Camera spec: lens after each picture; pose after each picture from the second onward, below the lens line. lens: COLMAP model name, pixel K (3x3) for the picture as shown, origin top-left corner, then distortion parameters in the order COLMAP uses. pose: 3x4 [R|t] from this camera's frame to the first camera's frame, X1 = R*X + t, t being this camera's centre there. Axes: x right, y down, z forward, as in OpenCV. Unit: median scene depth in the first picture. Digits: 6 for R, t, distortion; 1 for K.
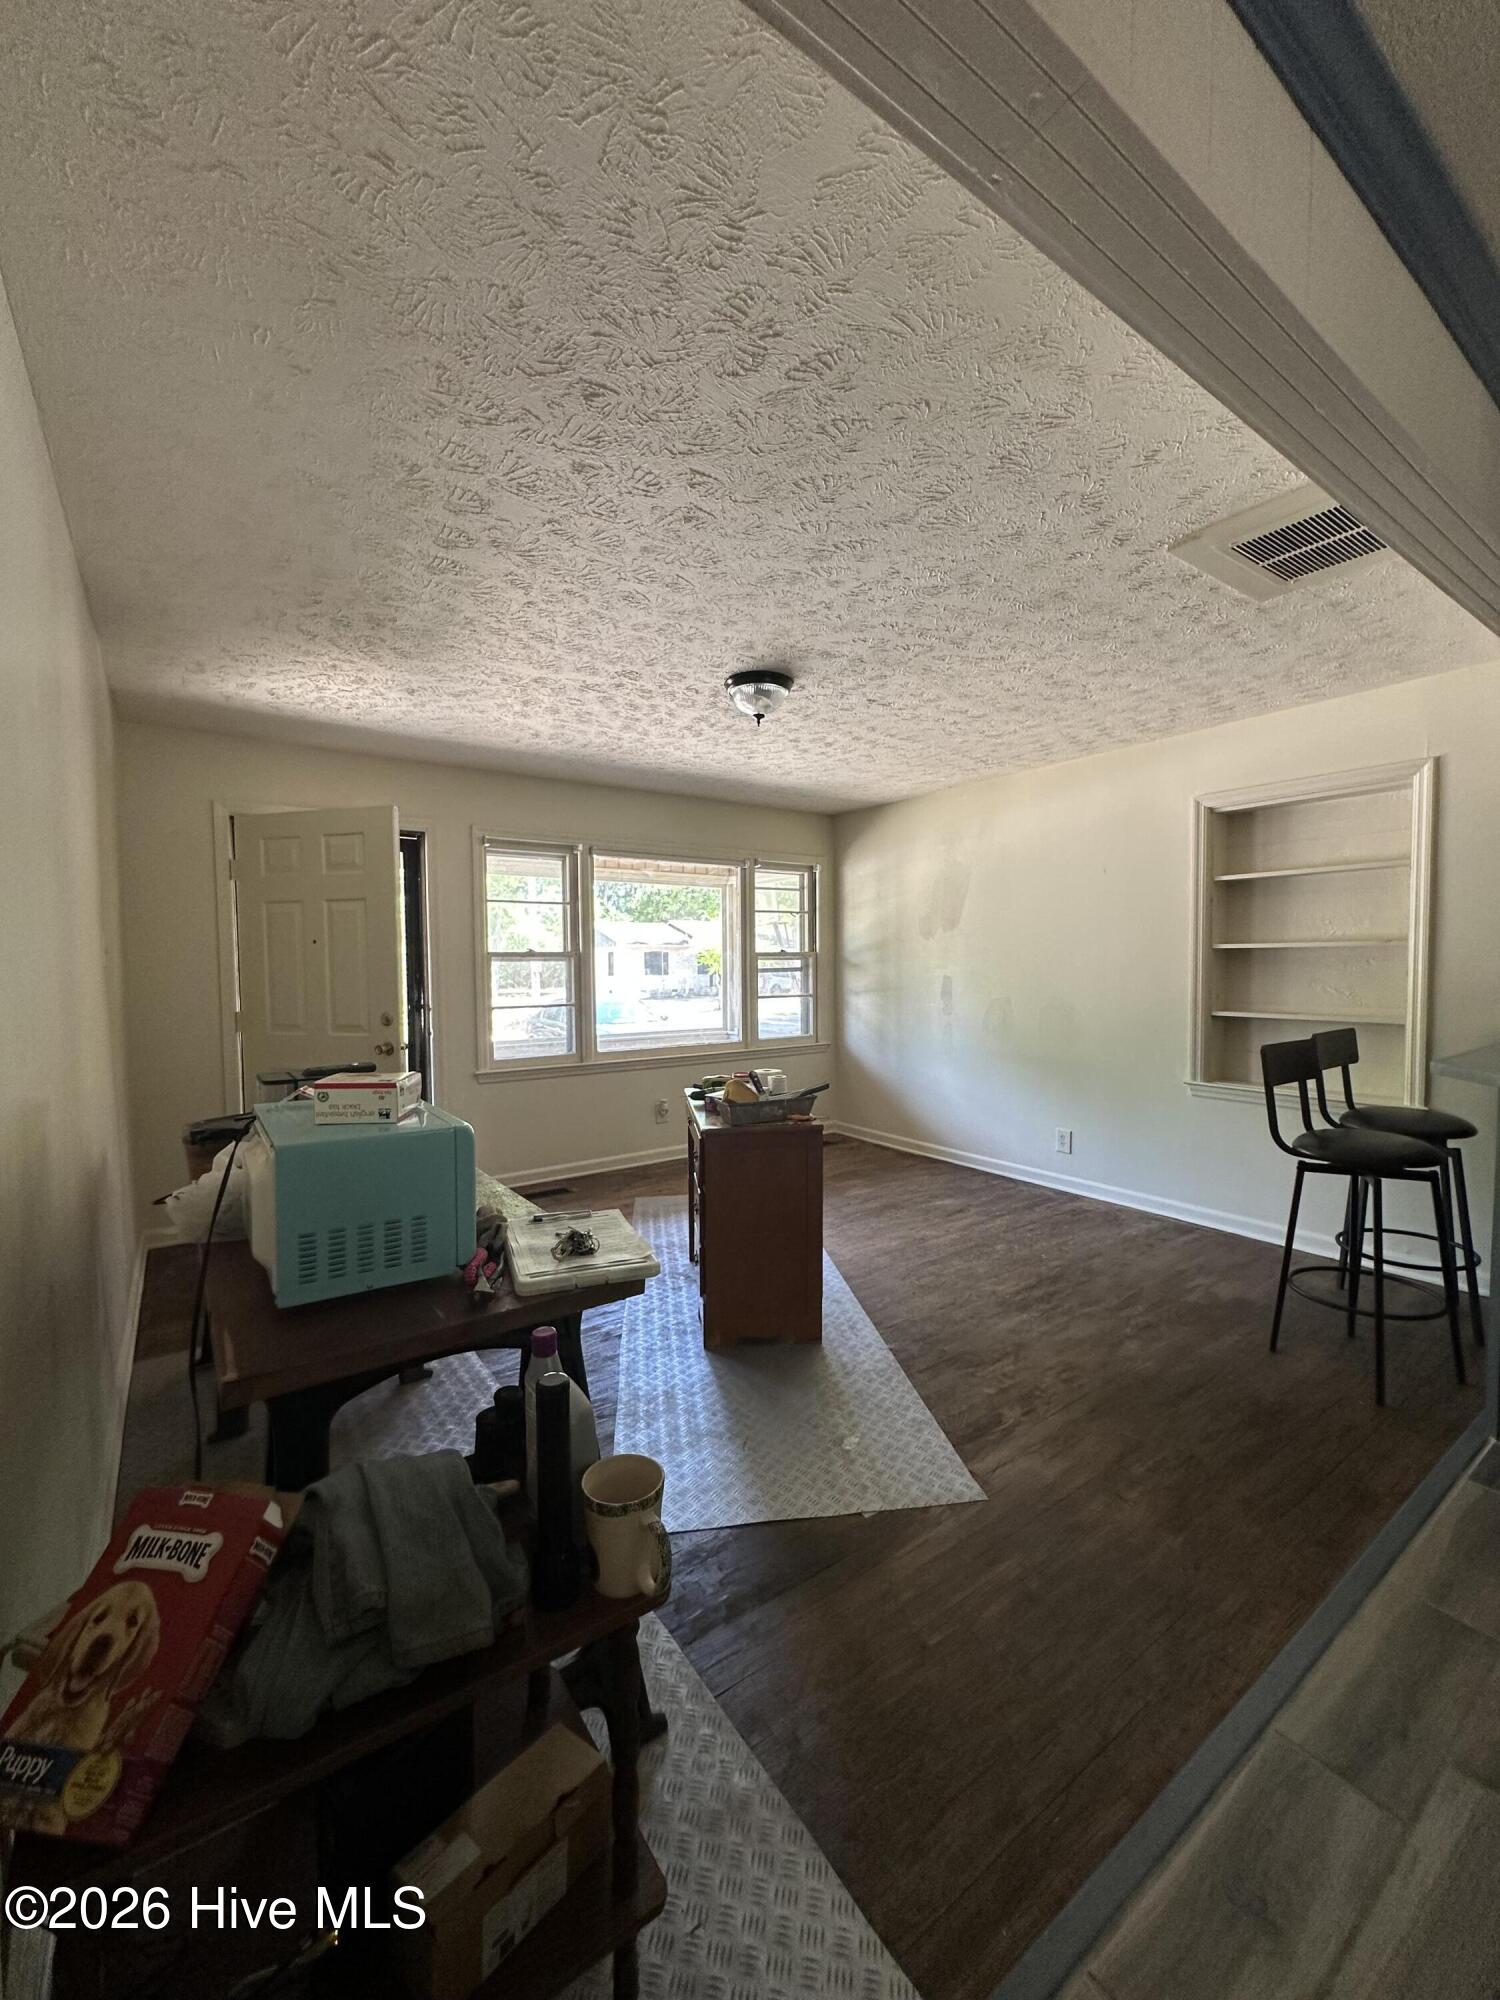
lens RADIAL K [[799.3, 0, 747.4], [0, 799.3, 1000.3], [0, 0, 1]] dist [-0.002076, 0.000109]
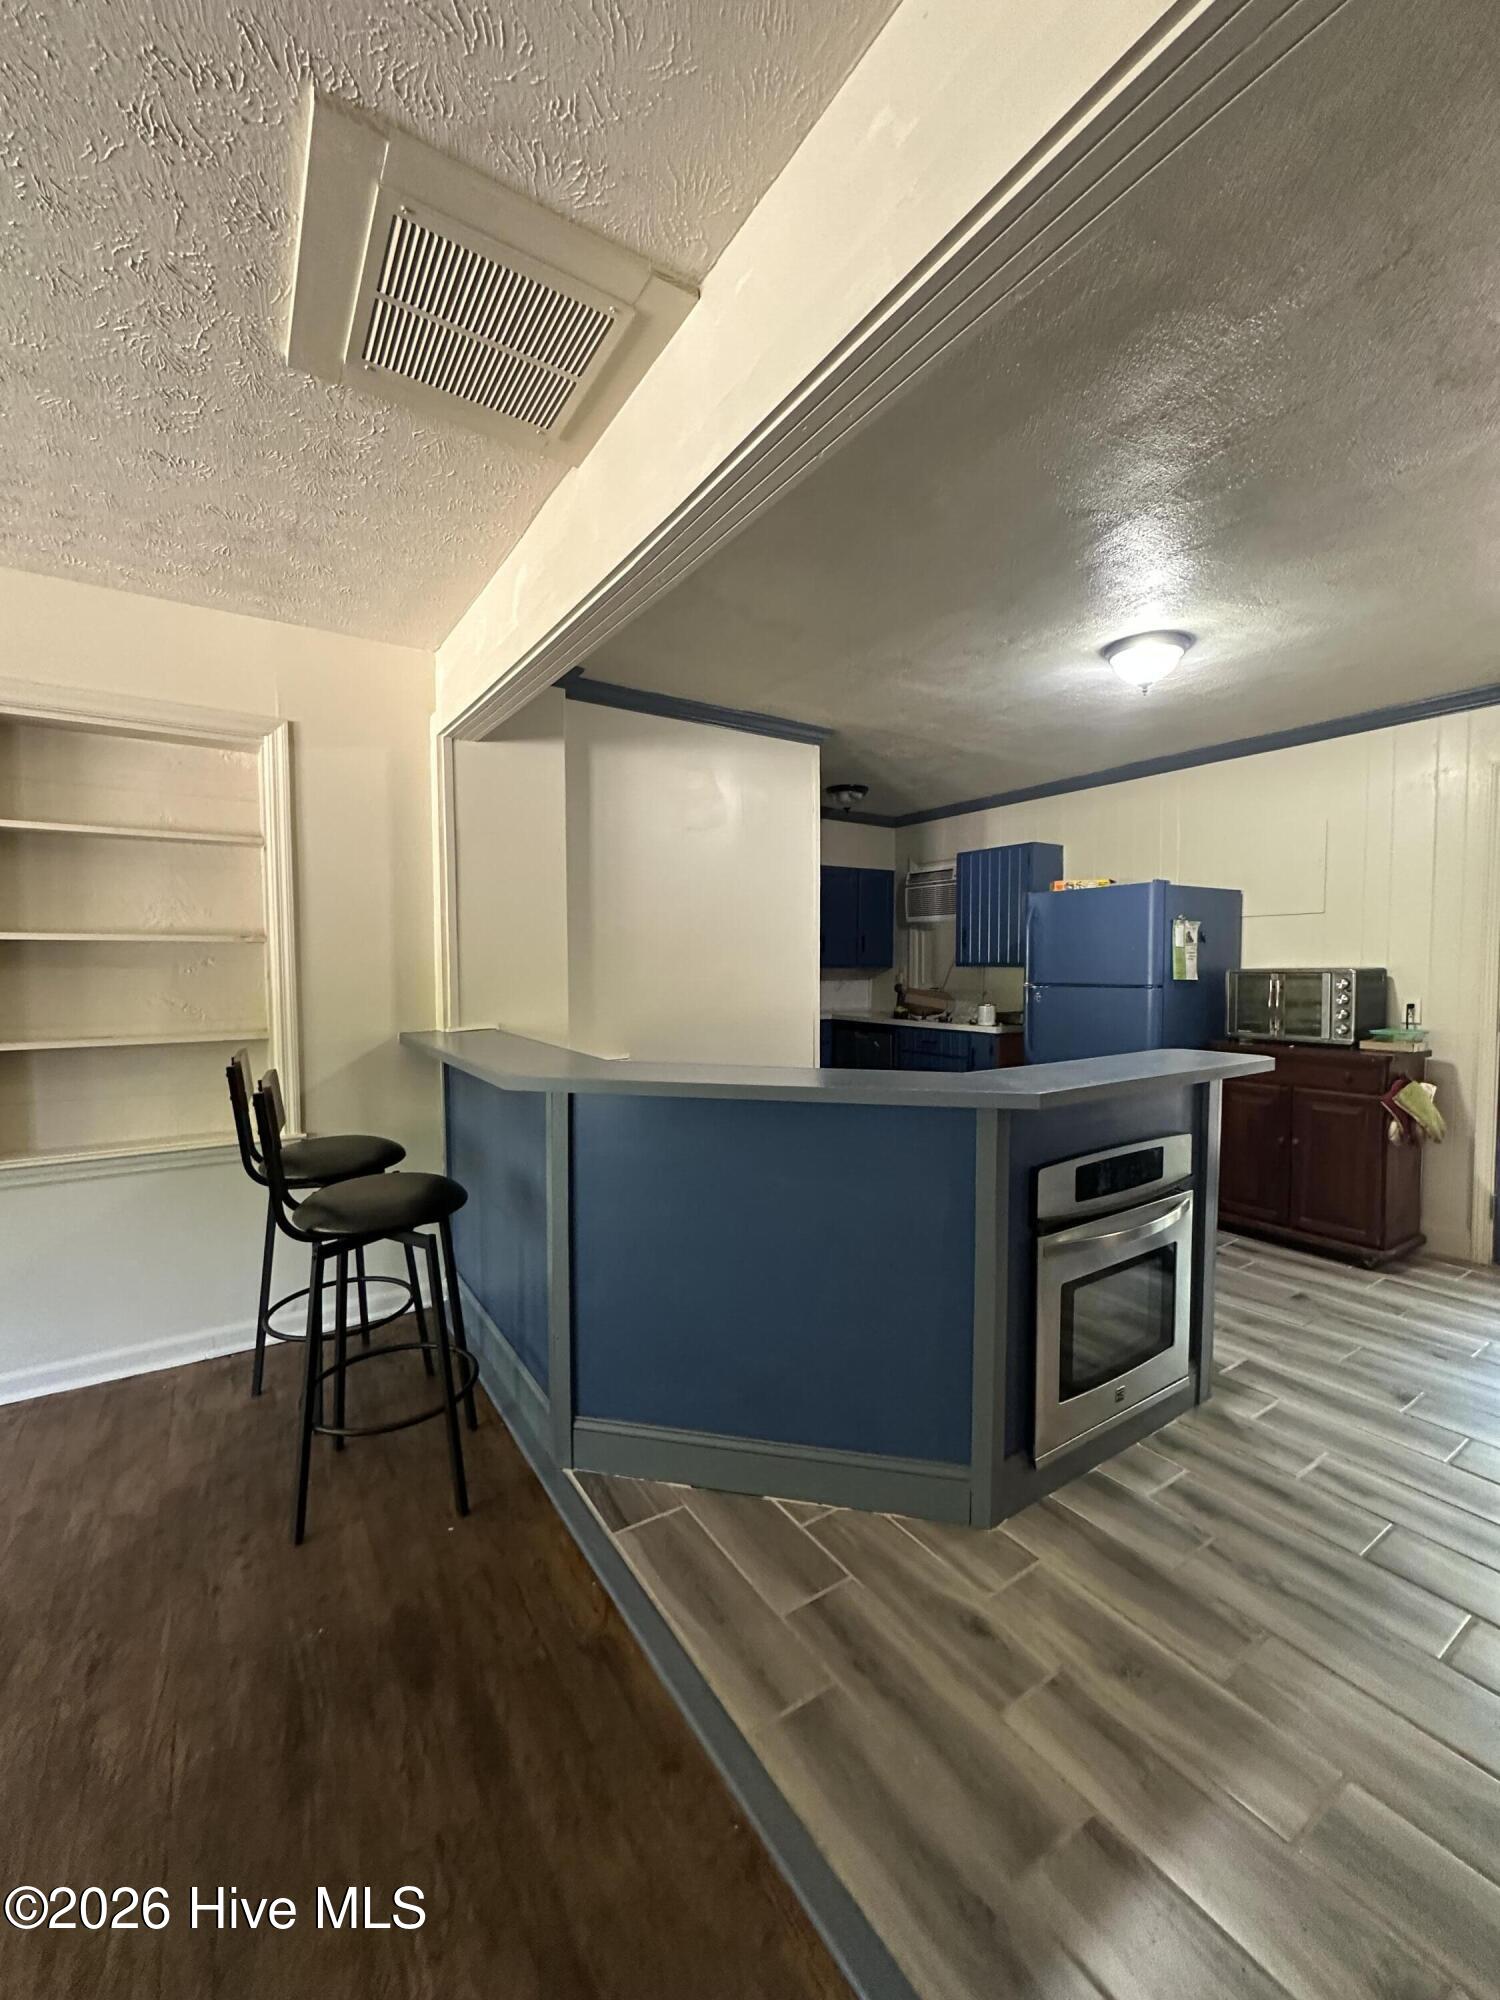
lens RADIAL K [[799.3, 0, 747.4], [0, 799.3, 1000.3], [0, 0, 1]] dist [-0.002076, 0.000109]
pose [[0.029731, -0.030180, 0.999102, 0.018265], [0.049702, 0.998352, 0.028679, -0.008954], [-0.998321, 0.048805, 0.031182, 0.507574]]
